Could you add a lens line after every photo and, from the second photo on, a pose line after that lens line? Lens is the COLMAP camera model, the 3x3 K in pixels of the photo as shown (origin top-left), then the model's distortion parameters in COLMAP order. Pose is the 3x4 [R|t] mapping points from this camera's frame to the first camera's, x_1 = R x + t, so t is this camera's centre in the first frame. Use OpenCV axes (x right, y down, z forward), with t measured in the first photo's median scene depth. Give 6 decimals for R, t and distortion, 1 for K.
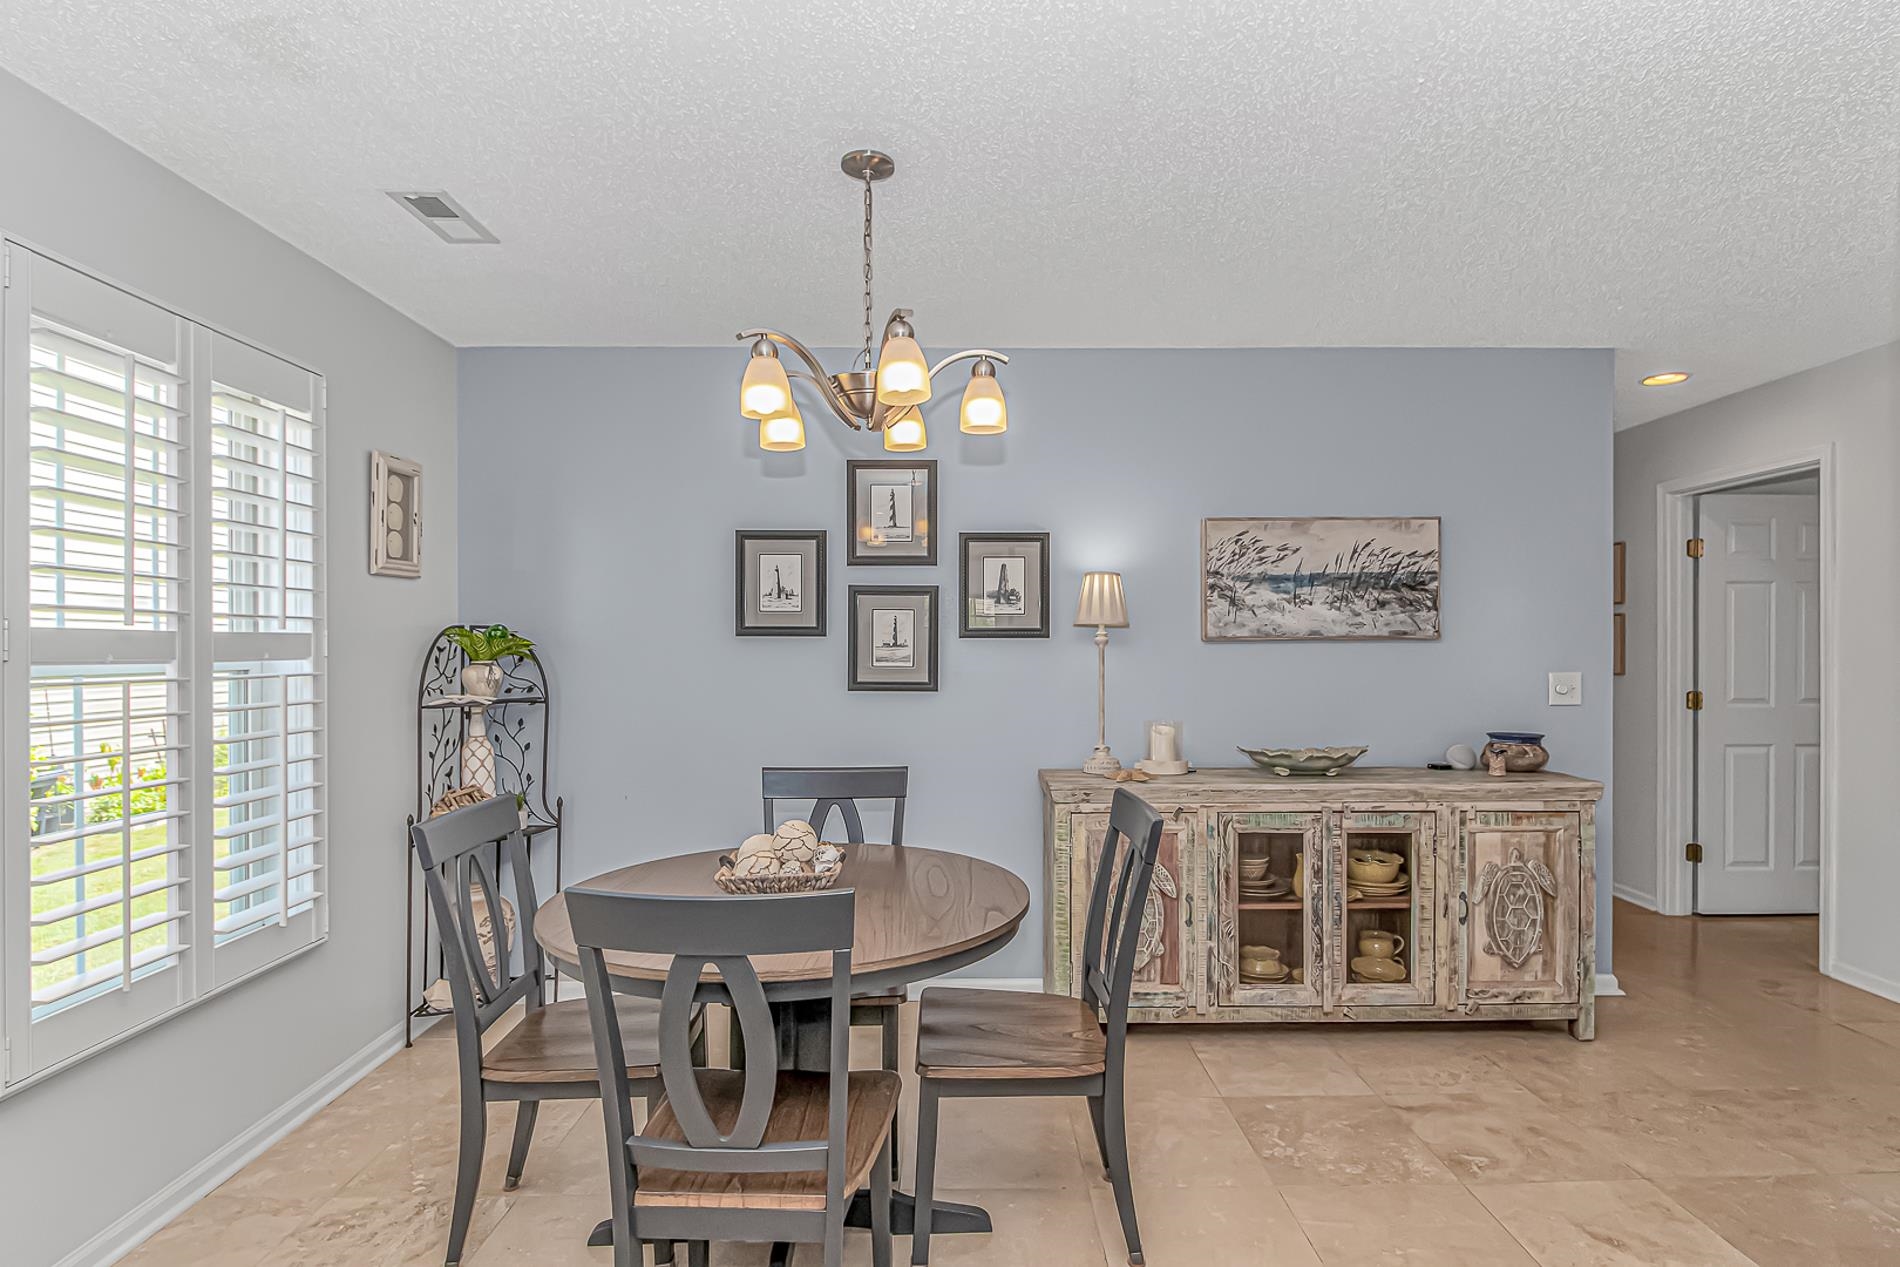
lens RADIAL K [[974.6, 0, 950.0], [0, 974.6, 633.5], [0, 0, 1]] dist [-0.000394, -0.000109]
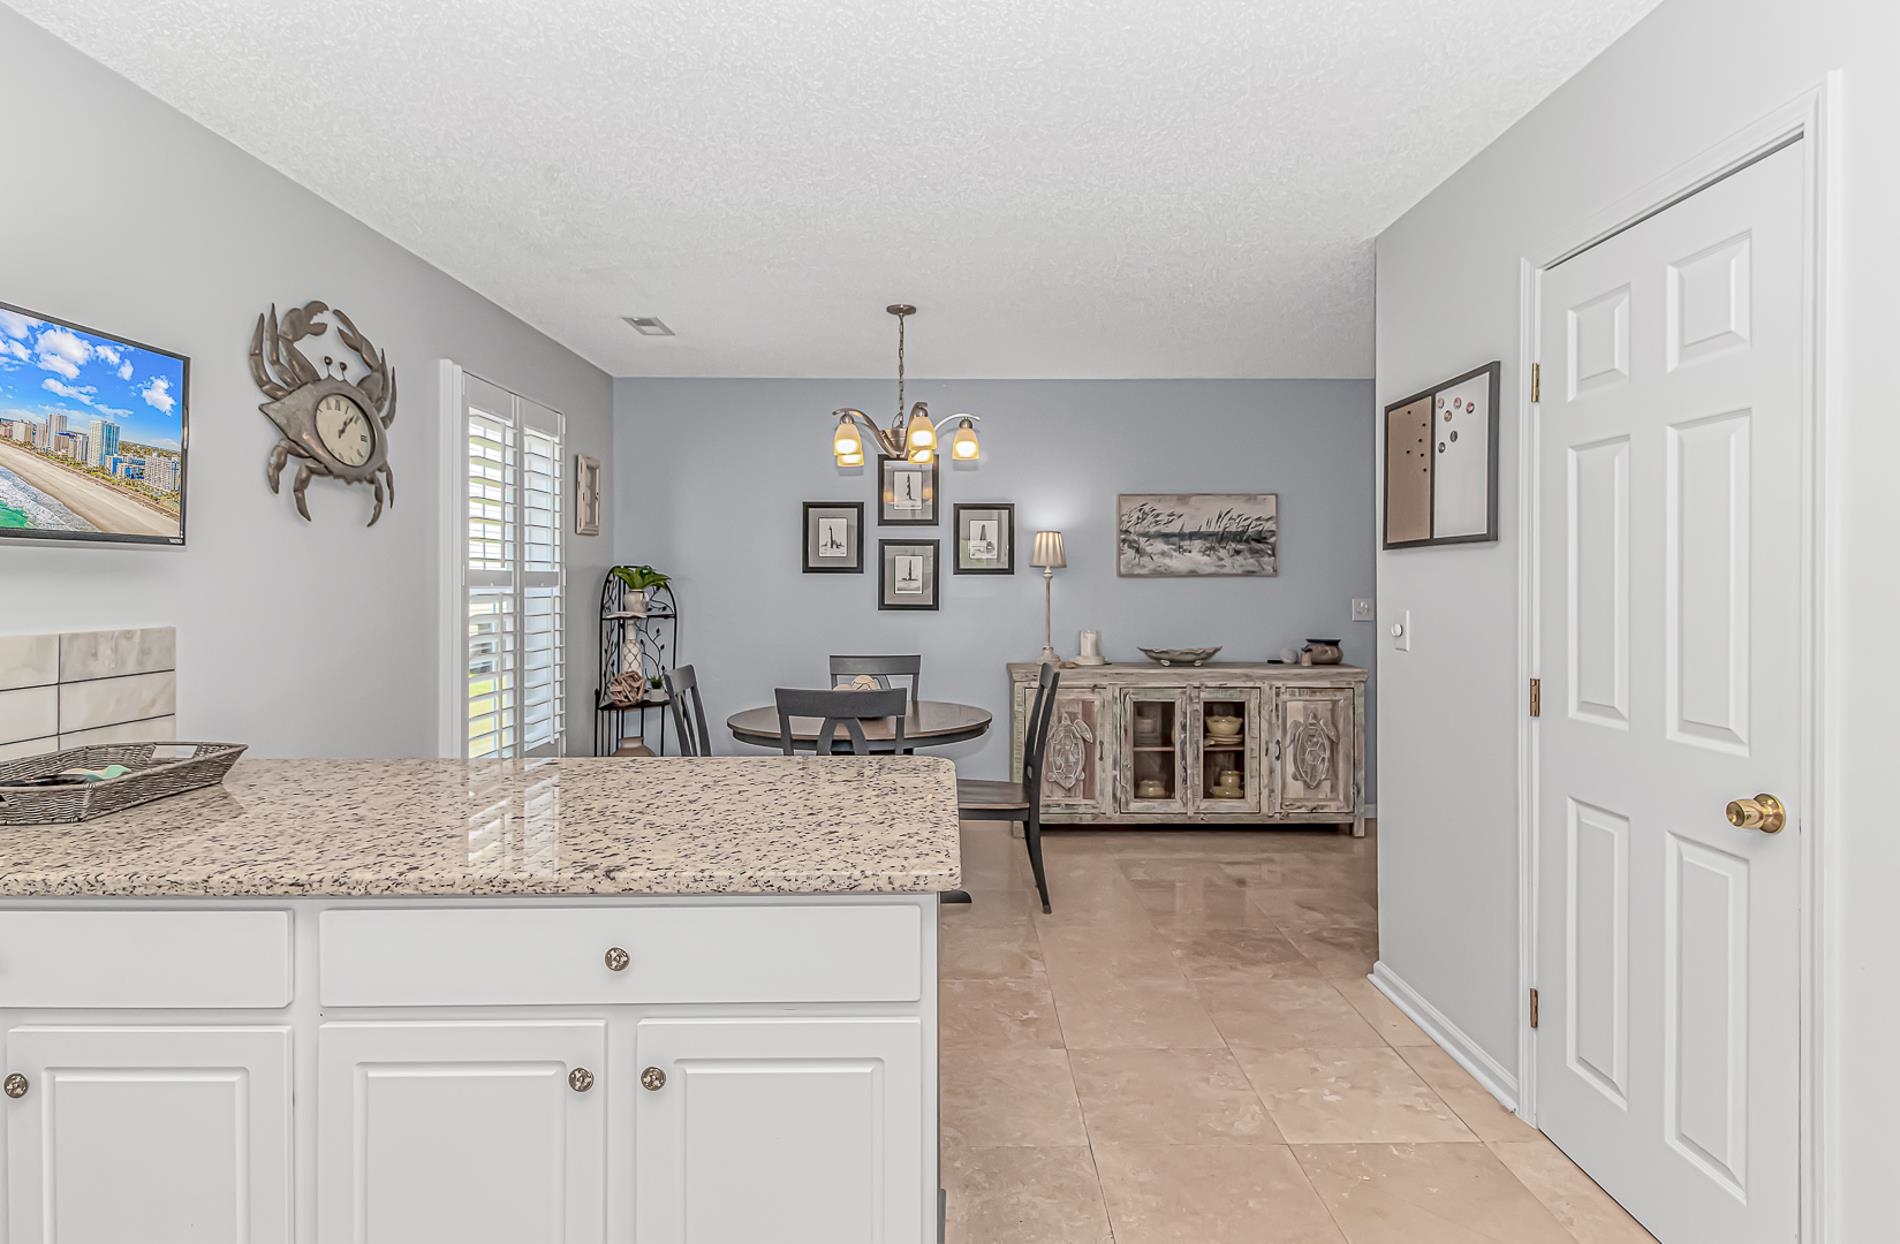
lens RADIAL K [[993.2, 0, 950.0], [0, 993.2, 622.0], [0, 0, 1]] dist [-0.000278, -0.000054]
pose [[0.999997, 0.001899, 0.001437, 0.002302], [-0.001975, 0.998479, 0.055094, -0.006995], [-0.001330, -0.055097, 0.998480, -0.539054]]
